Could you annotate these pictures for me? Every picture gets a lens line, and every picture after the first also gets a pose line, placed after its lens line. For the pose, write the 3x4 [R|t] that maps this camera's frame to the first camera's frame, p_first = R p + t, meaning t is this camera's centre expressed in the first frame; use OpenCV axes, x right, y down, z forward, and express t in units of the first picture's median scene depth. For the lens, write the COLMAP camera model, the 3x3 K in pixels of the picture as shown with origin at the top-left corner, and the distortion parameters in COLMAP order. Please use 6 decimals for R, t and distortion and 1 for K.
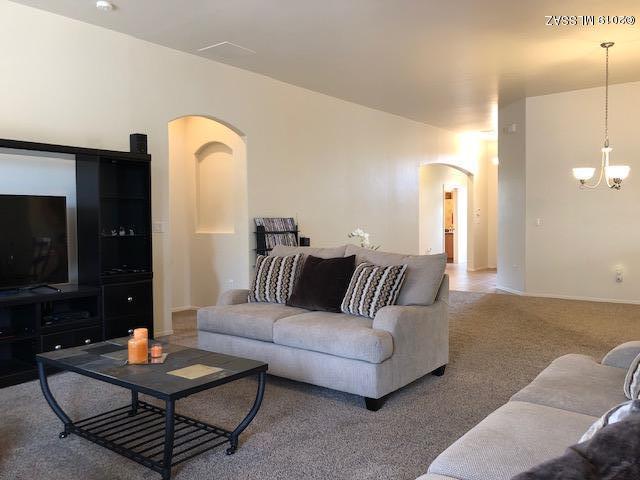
lens RADIAL K [[527.2, 0, 326.2], [0, 527.2, 239.8], [0, 0, 1]] dist [0.014207, -0.019544]
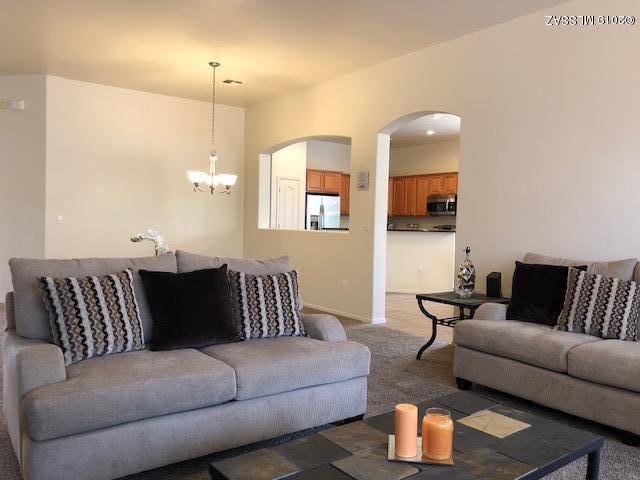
lens RADIAL K [[527.2, 0, 324.2], [0, 527.2, 237.3], [0, 0, 1]] dist [0.014207, -0.019544]
pose [[0.265047, -0.014720, 0.964123, -0.489005], [0.007388, 0.999885, 0.013235, -0.016068], [-0.964207, 0.003616, 0.265125, 0.478626]]
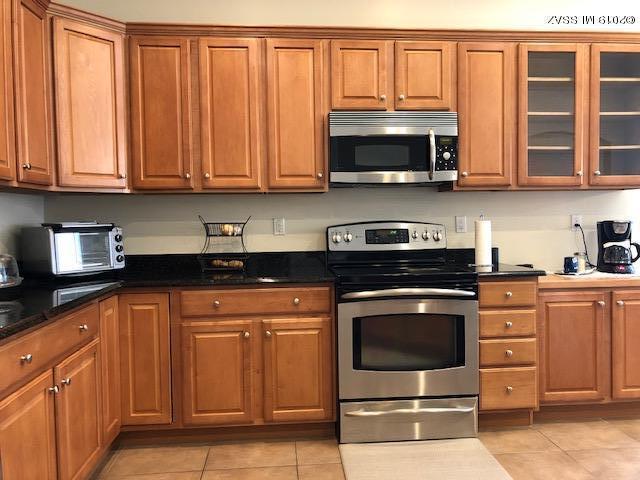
lens RADIAL K [[527.2, 0, 320.9], [0, 527.2, 238.1], [0, 0, 1]] dist [0.014207, -0.019544]
pose [[-0.682726, -0.011994, 0.730576, 1.238916], [0.044255, 0.997351, 0.057730, -0.050270], [-0.729333, 0.071745, -0.680387, 1.023018]]
